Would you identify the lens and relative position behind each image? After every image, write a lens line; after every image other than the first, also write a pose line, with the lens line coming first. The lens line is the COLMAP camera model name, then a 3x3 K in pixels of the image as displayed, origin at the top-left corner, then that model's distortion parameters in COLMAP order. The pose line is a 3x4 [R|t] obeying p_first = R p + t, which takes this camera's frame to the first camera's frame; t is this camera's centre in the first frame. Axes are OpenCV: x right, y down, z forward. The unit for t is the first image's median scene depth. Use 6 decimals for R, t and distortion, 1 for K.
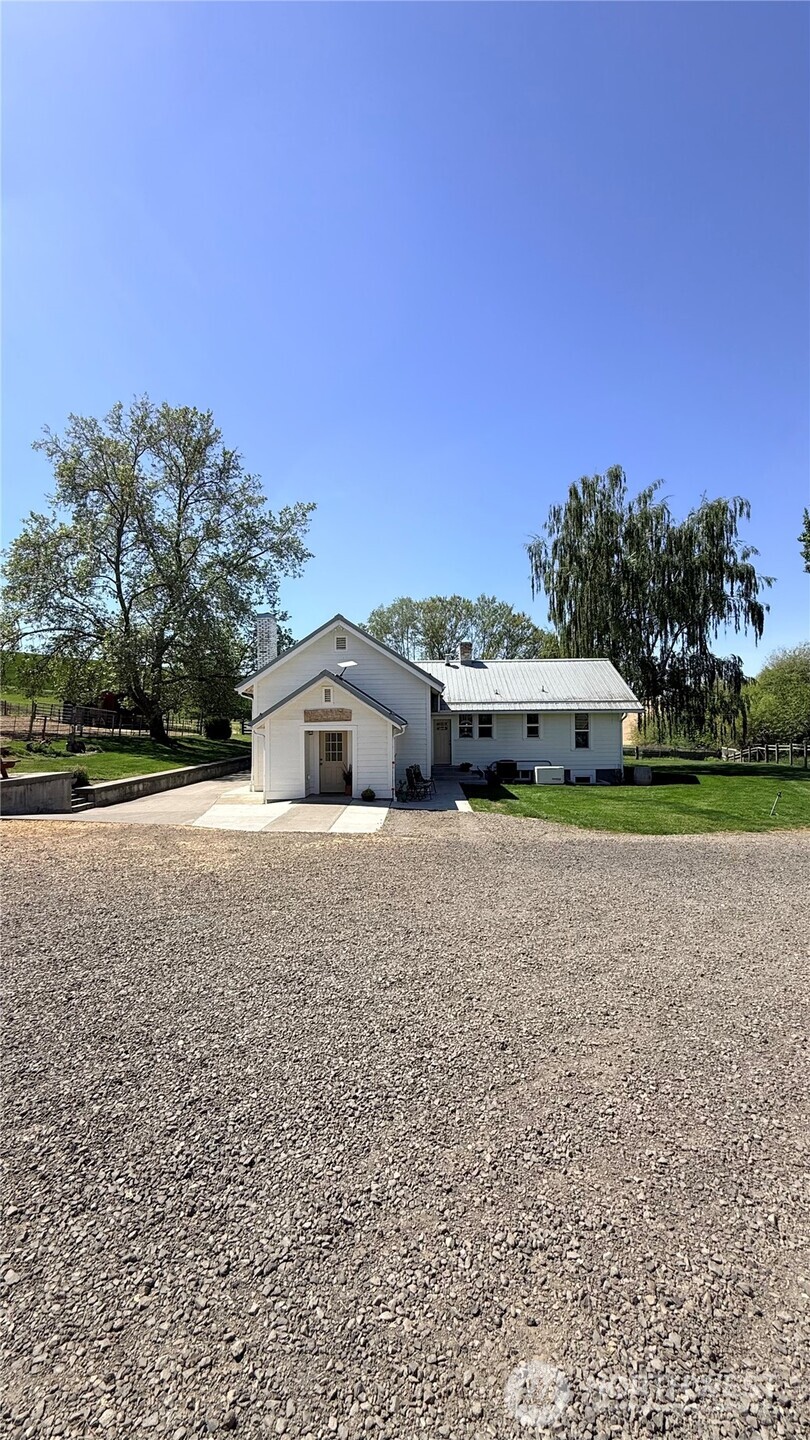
lens RADIAL K [[574.3, 0, 406.3], [0, 574.3, 719.1], [0, 0, 1]] dist [0.002881, -0.000519]
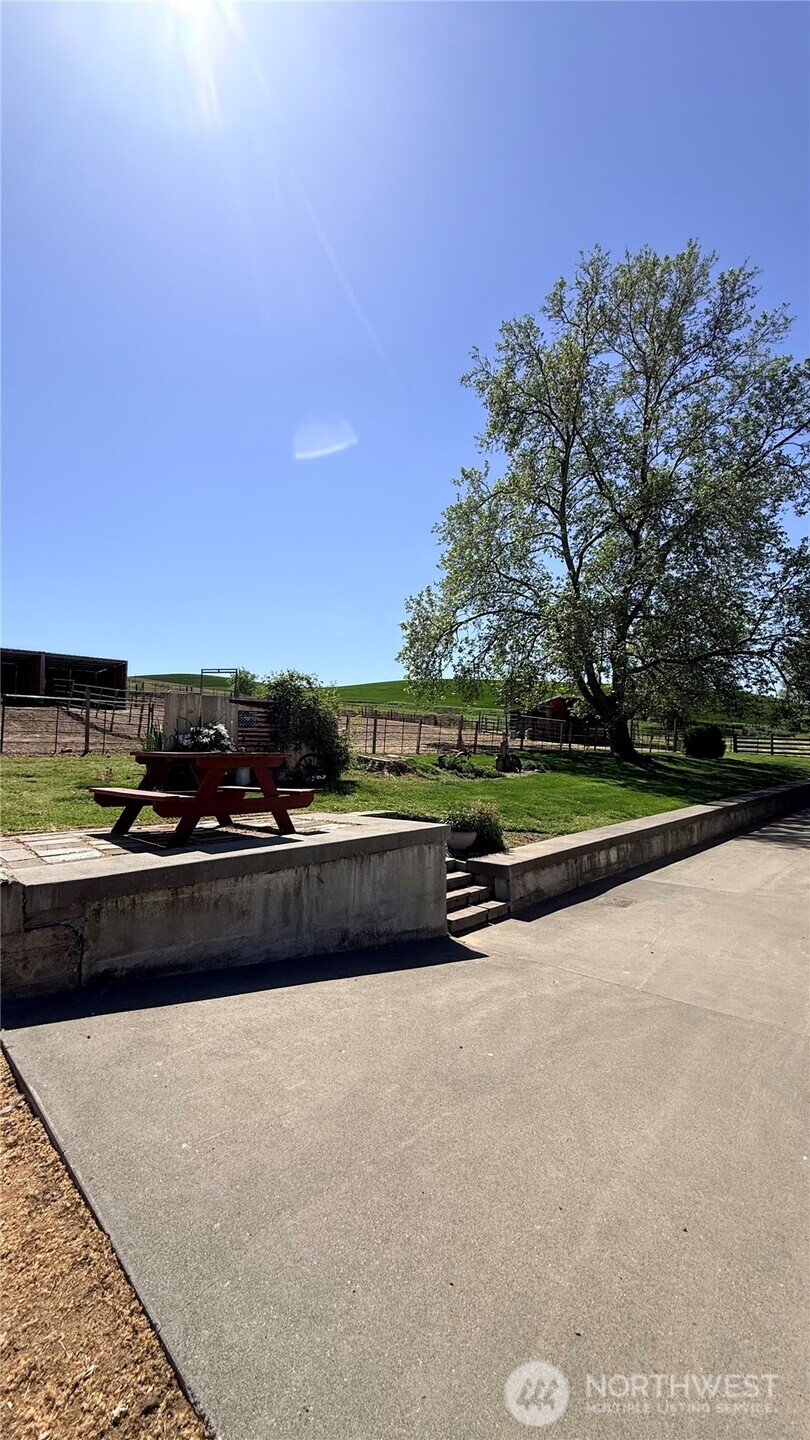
lens RADIAL K [[574.3, 0, 404.6], [0, 574.3, 716.0], [0, 0, 1]] dist [0.002881, -0.000519]
pose [[0.735076, -0.034423, -0.677110, -0.171788], [0.005181, 0.998966, -0.045161, 0.018829], [0.677965, 0.029689, 0.734494, 0.349041]]
